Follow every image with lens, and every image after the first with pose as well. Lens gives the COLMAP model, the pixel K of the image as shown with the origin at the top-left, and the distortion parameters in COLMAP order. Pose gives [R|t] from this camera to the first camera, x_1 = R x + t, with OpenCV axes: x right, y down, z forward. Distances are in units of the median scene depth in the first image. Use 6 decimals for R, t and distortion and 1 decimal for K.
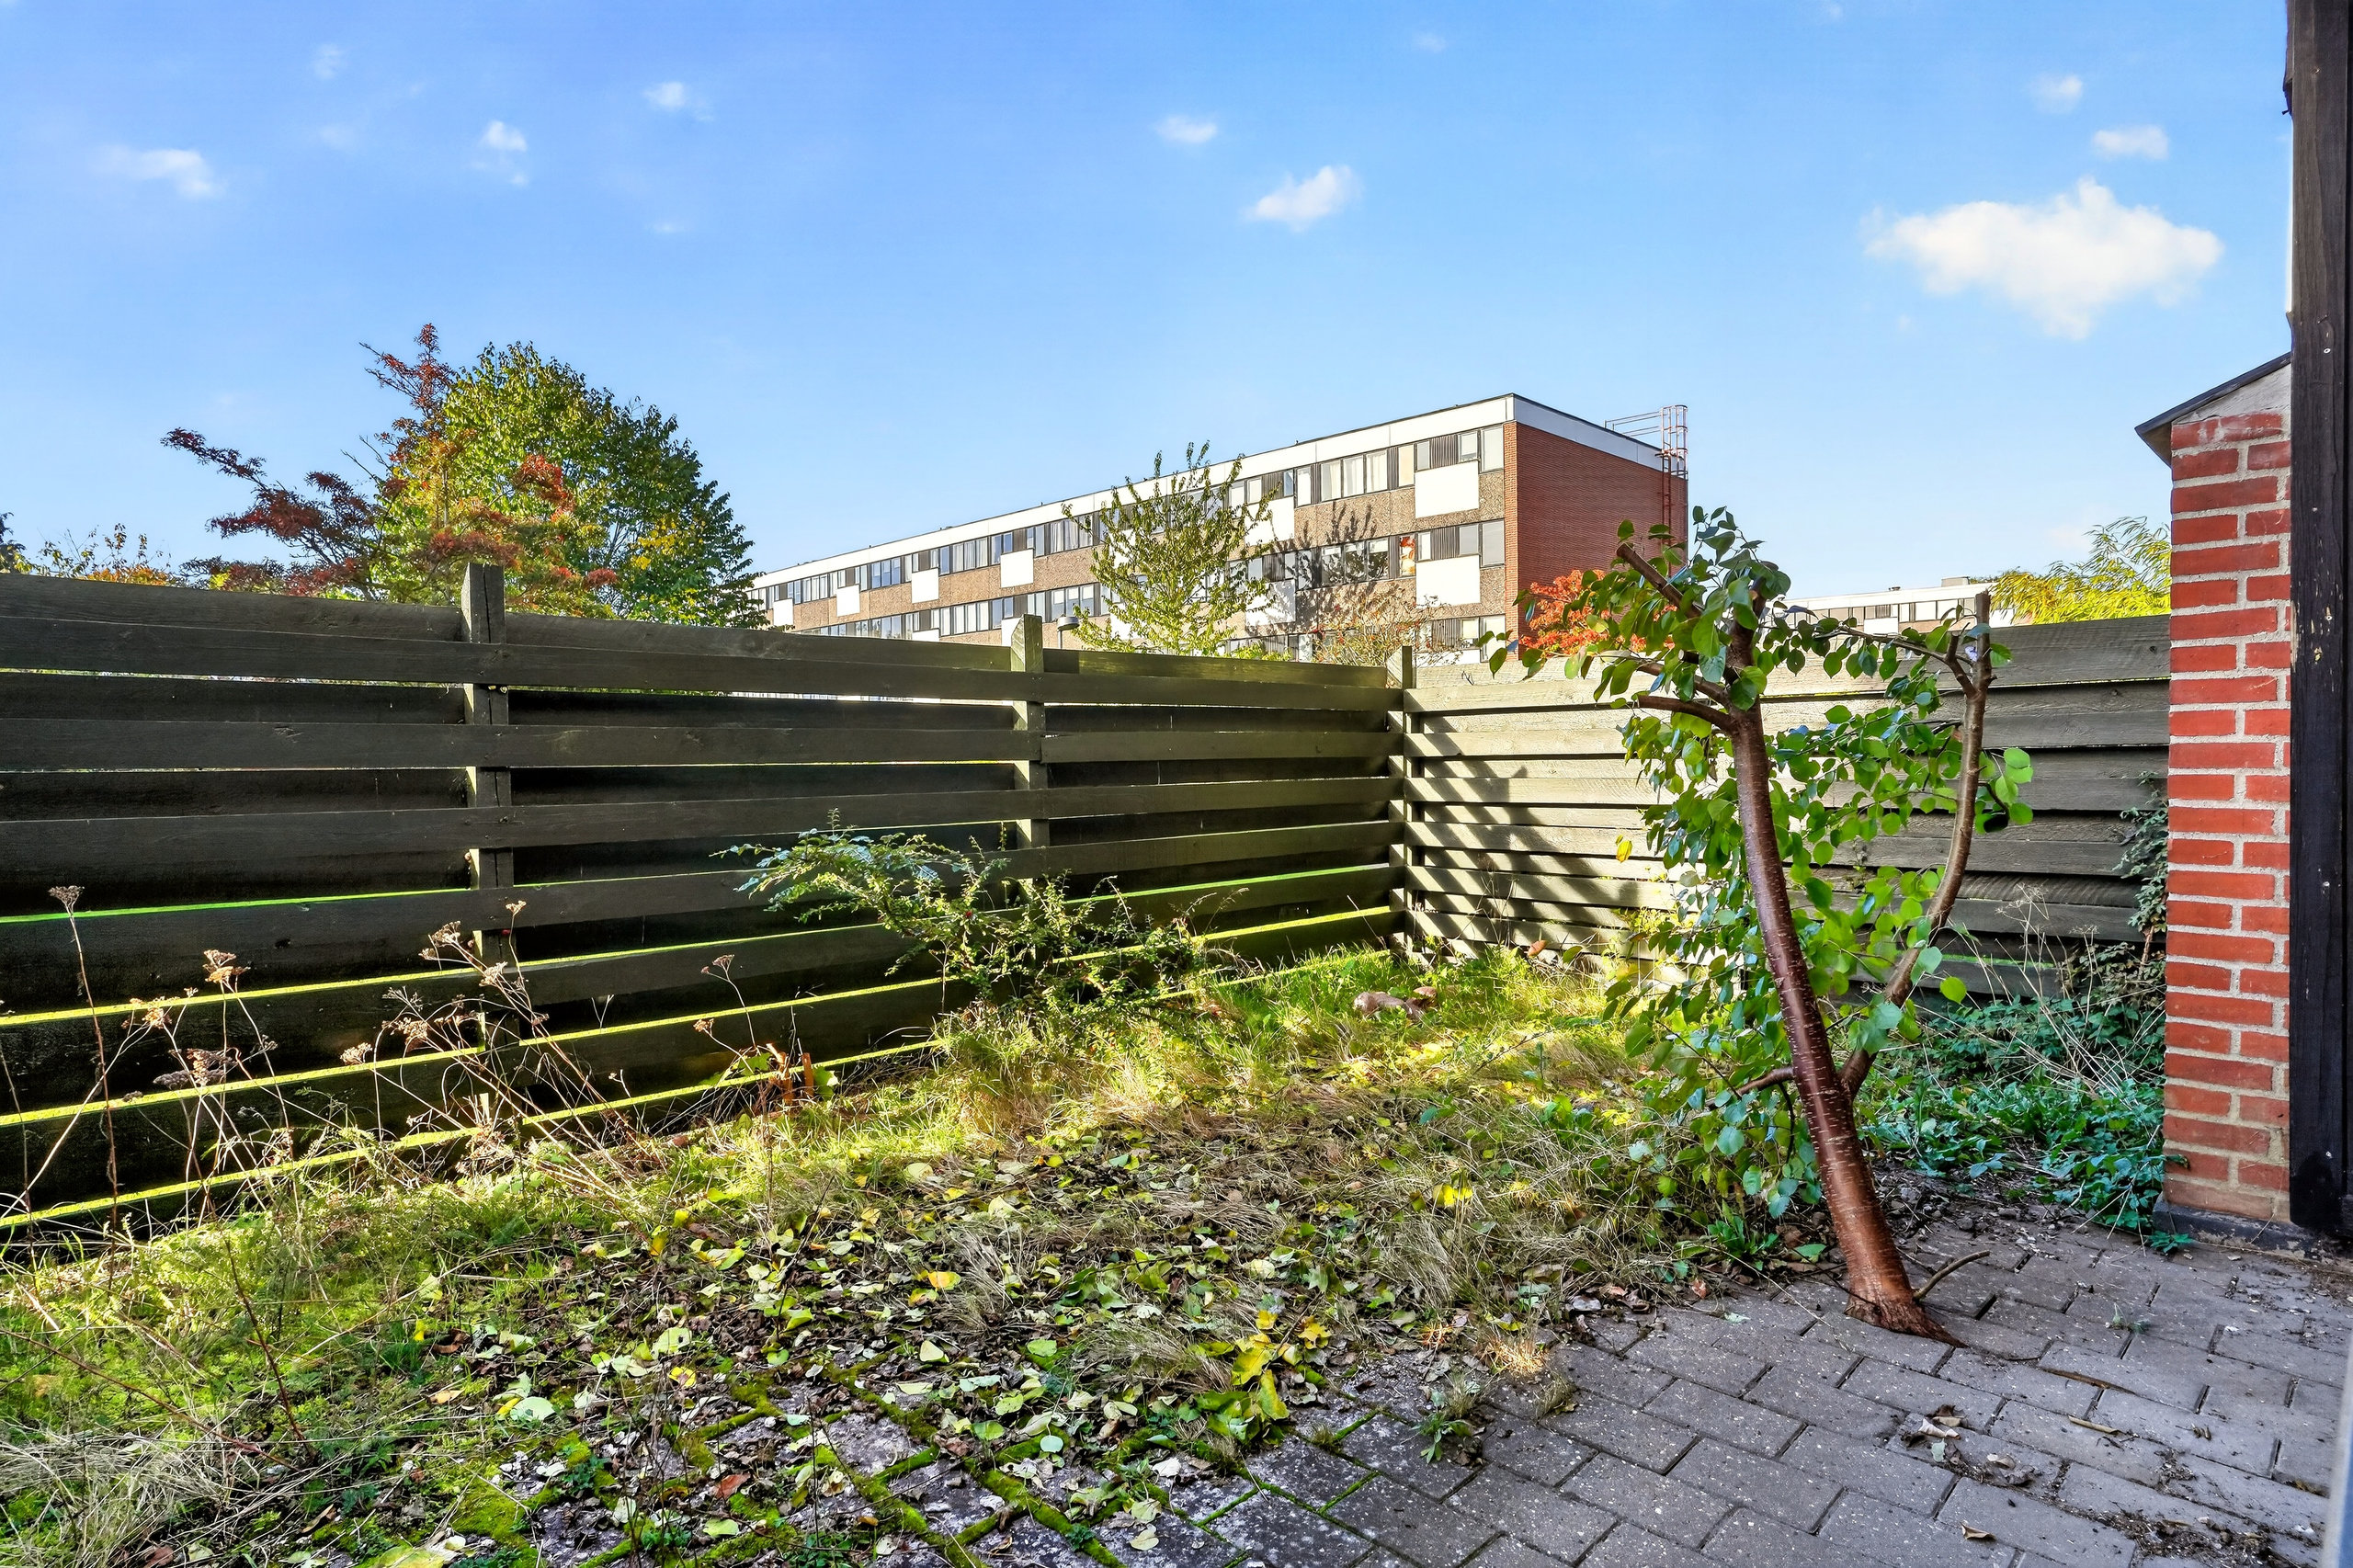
lens RADIAL K [[1209.3, 0, 1173.0], [0, 1209.3, 770.8], [0, 0, 1]] dist [-0.000333, -0.000099]
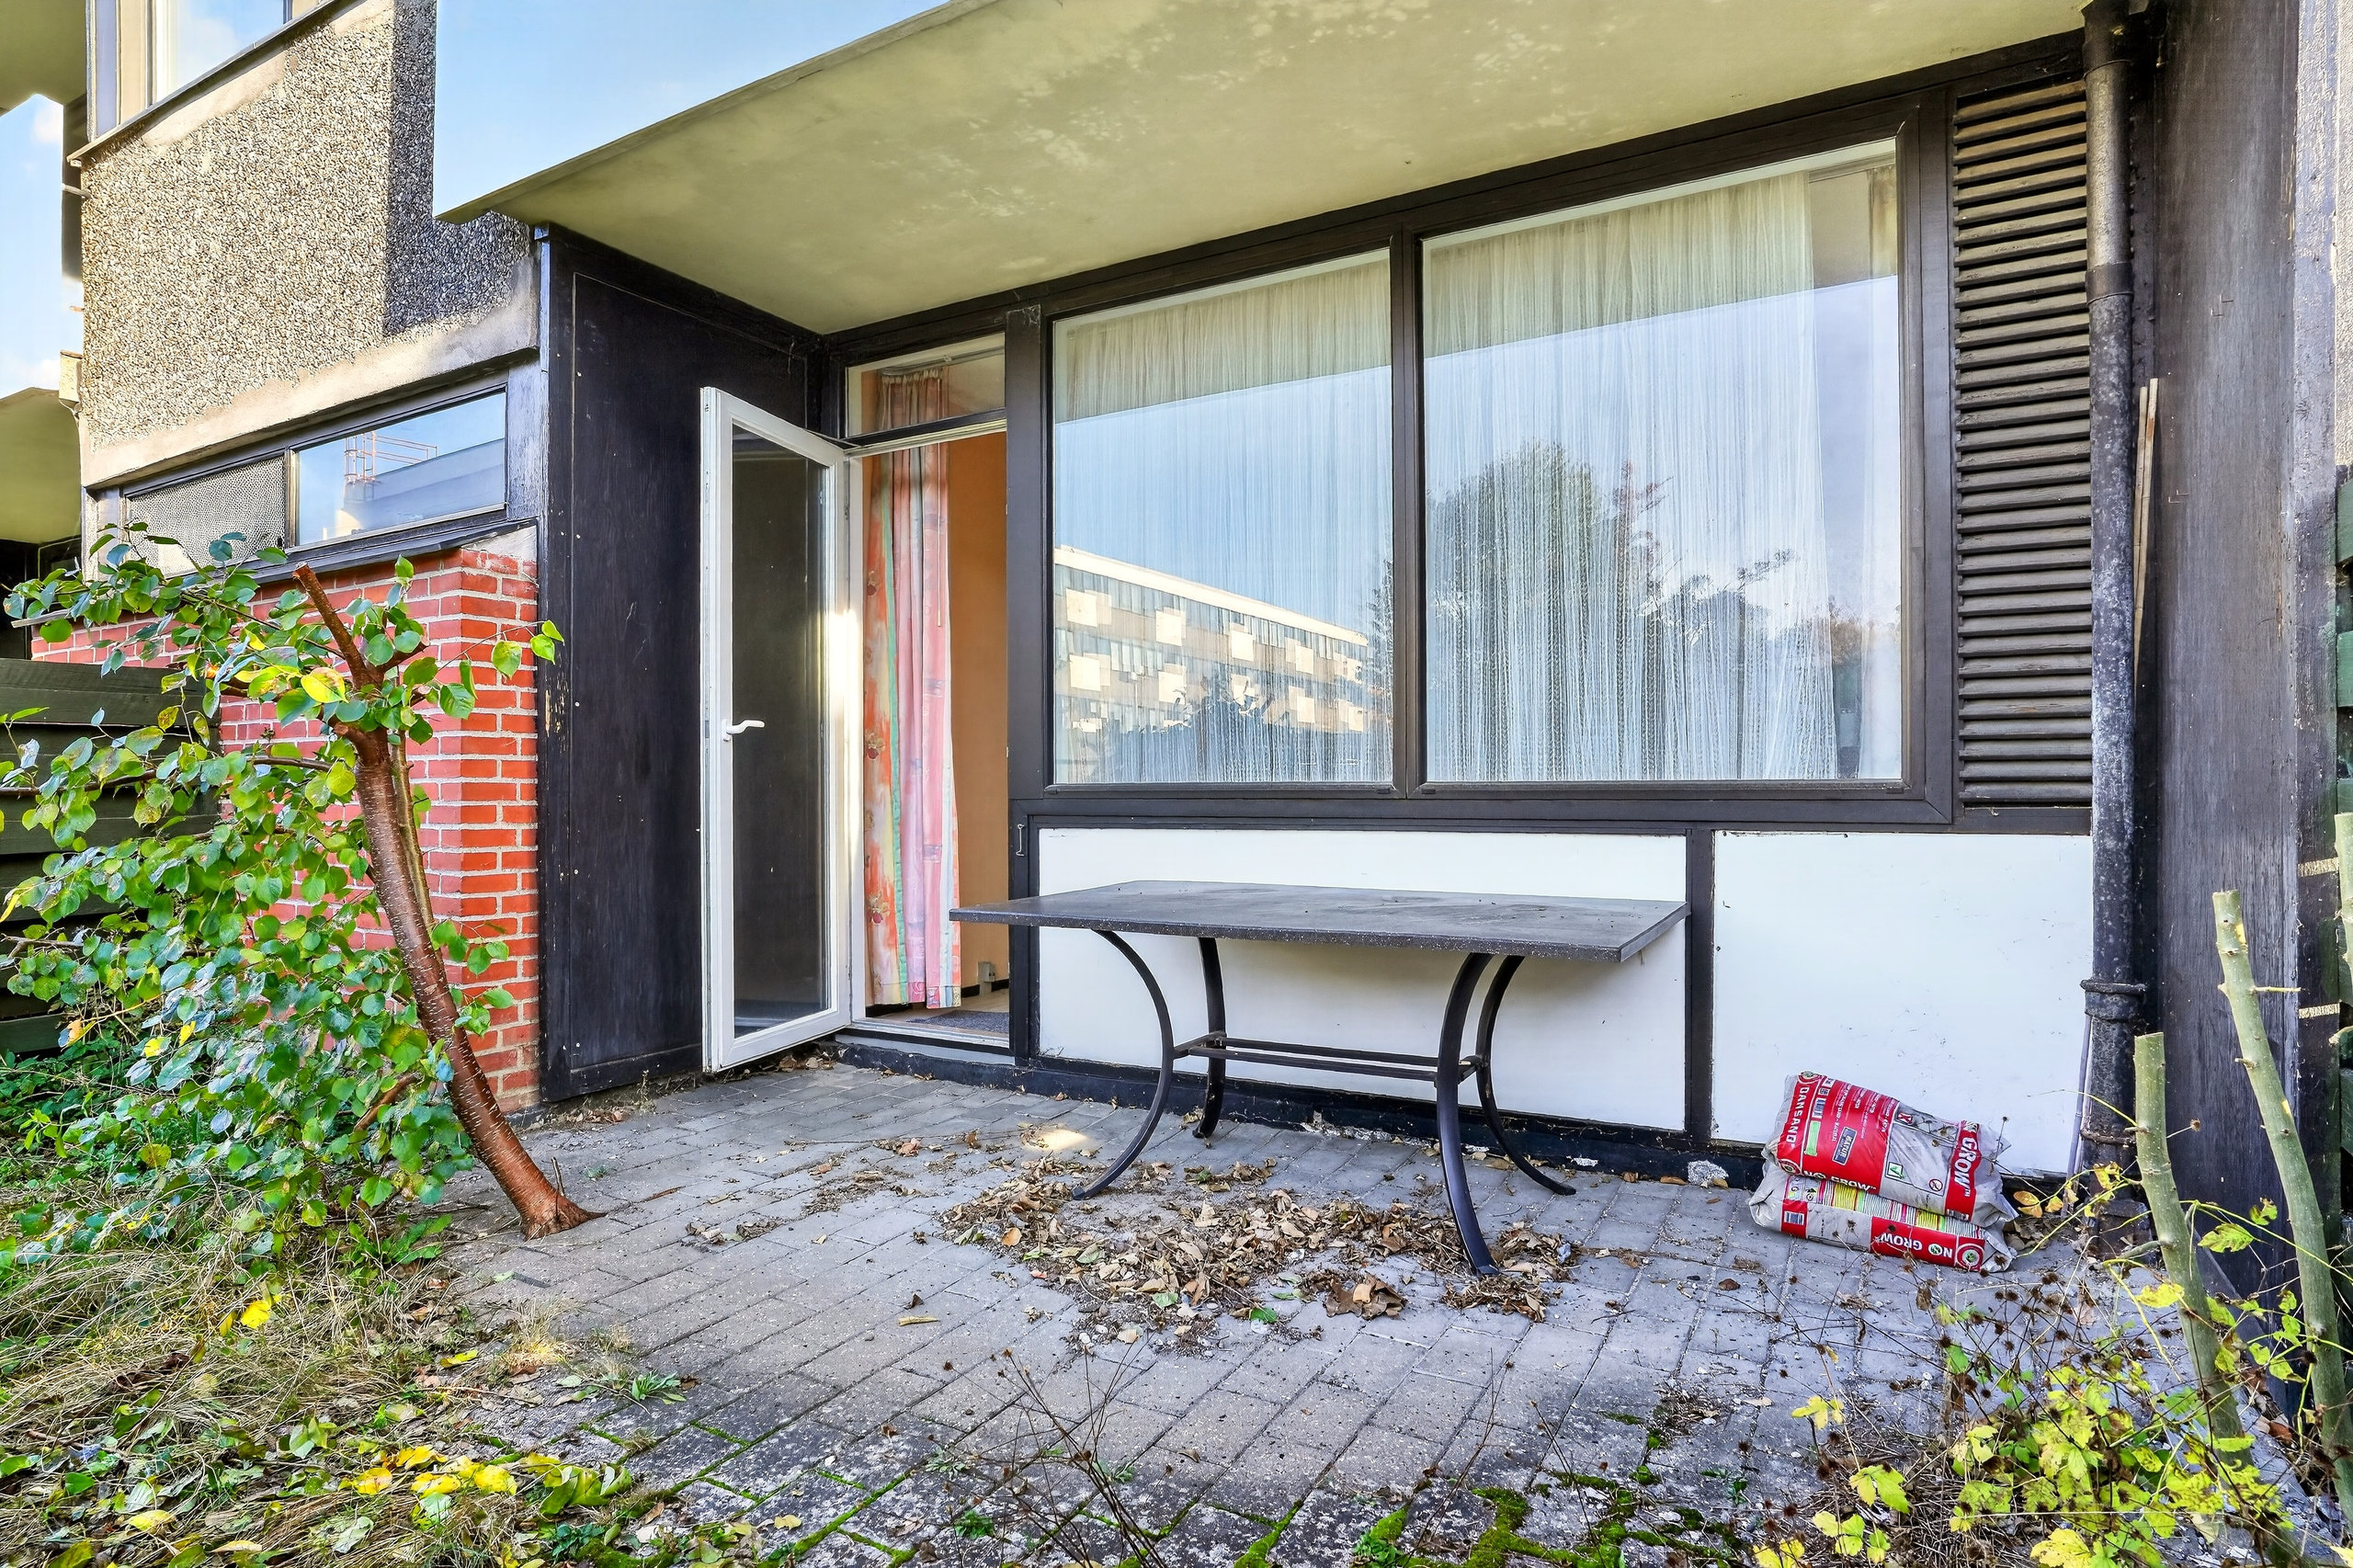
lens RADIAL K [[1209.3, 0, 1174.7], [0, 1209.3, 789.0], [0, 0, 1]] dist [-0.000333, -0.000099]
pose [[-0.235225, 0.007004, 0.971916, -0.762106], [0.018396, 0.999827, -0.002753, 0.003004], [-0.971767, 0.017232, -0.235313, 0.608914]]
